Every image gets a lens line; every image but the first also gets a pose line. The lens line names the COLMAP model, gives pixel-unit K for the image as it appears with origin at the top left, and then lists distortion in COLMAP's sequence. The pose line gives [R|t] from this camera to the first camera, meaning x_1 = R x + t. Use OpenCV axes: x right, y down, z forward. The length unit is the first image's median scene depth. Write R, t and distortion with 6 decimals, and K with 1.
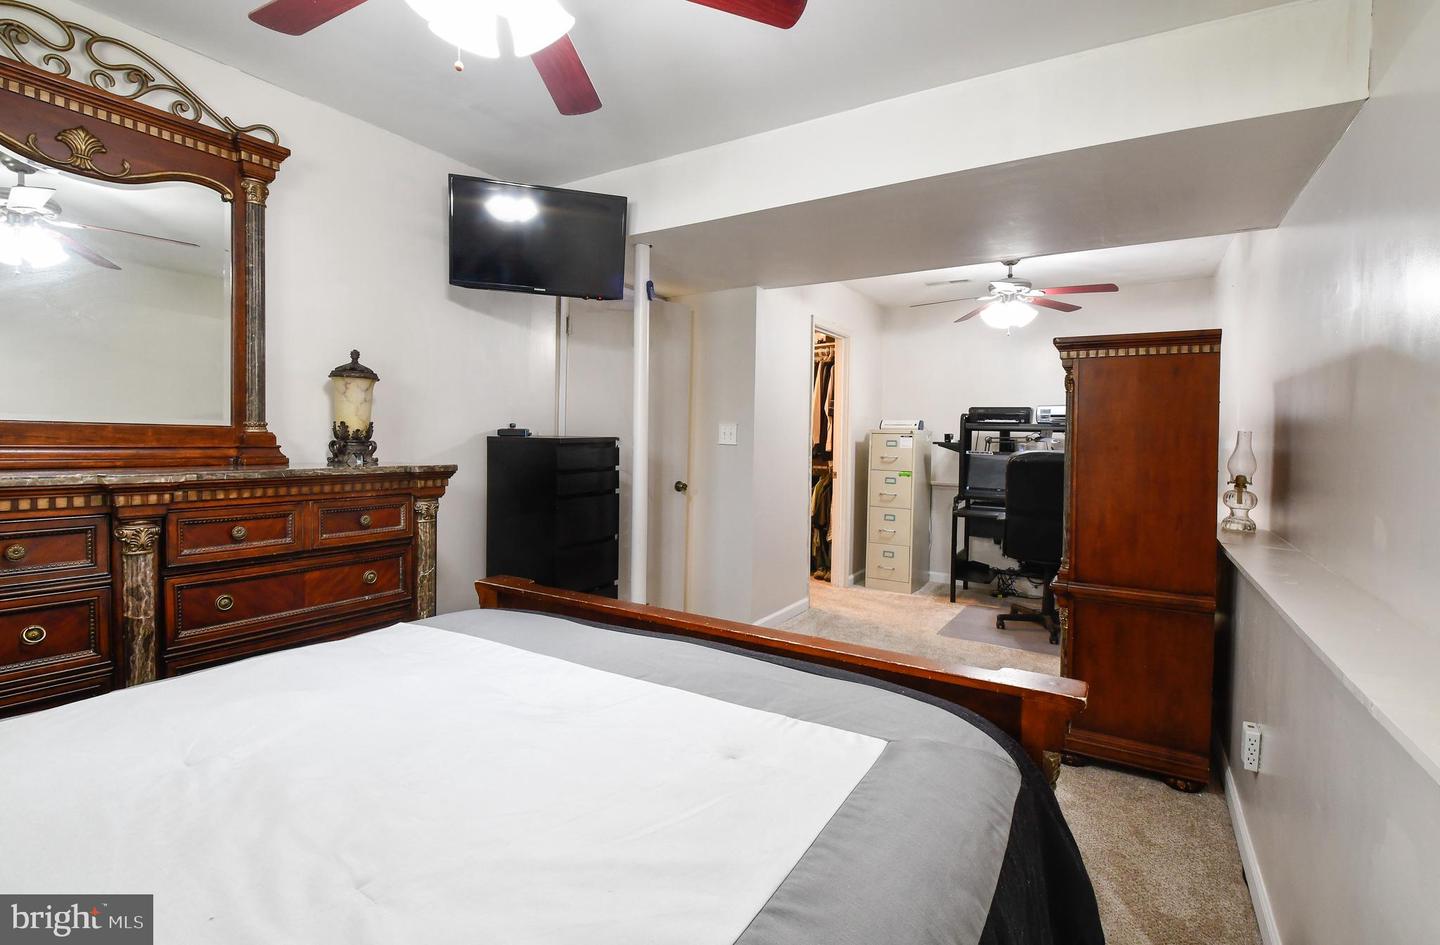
lens RADIAL K [[661.3, 0, 720.3], [0, 661.3, 462.0], [0, 0, 1]] dist [0.001615, 0.000049]
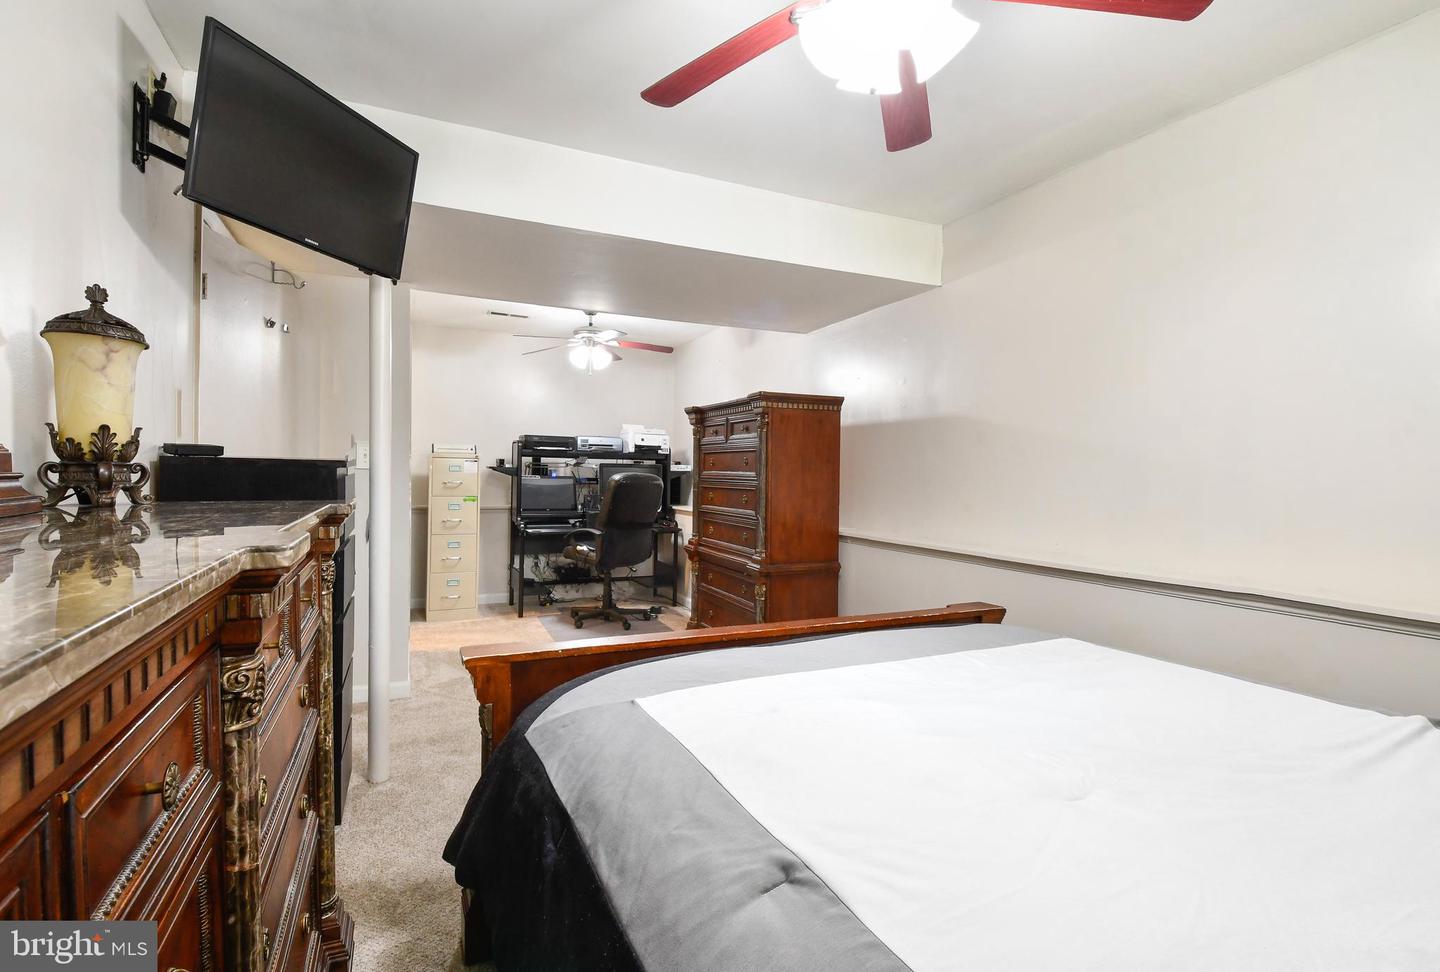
lens RADIAL K [[634.7, 0, 720.0], [0, 634.7, 486.0], [0, 0, 1]] dist [0.000664, -0.000159]
pose [[0.566341, -0.026893, 0.823732, -0.363534], [0.028309, 0.999512, 0.013169, -0.004282], [-0.823685, 0.015861, 0.566826, 0.181319]]
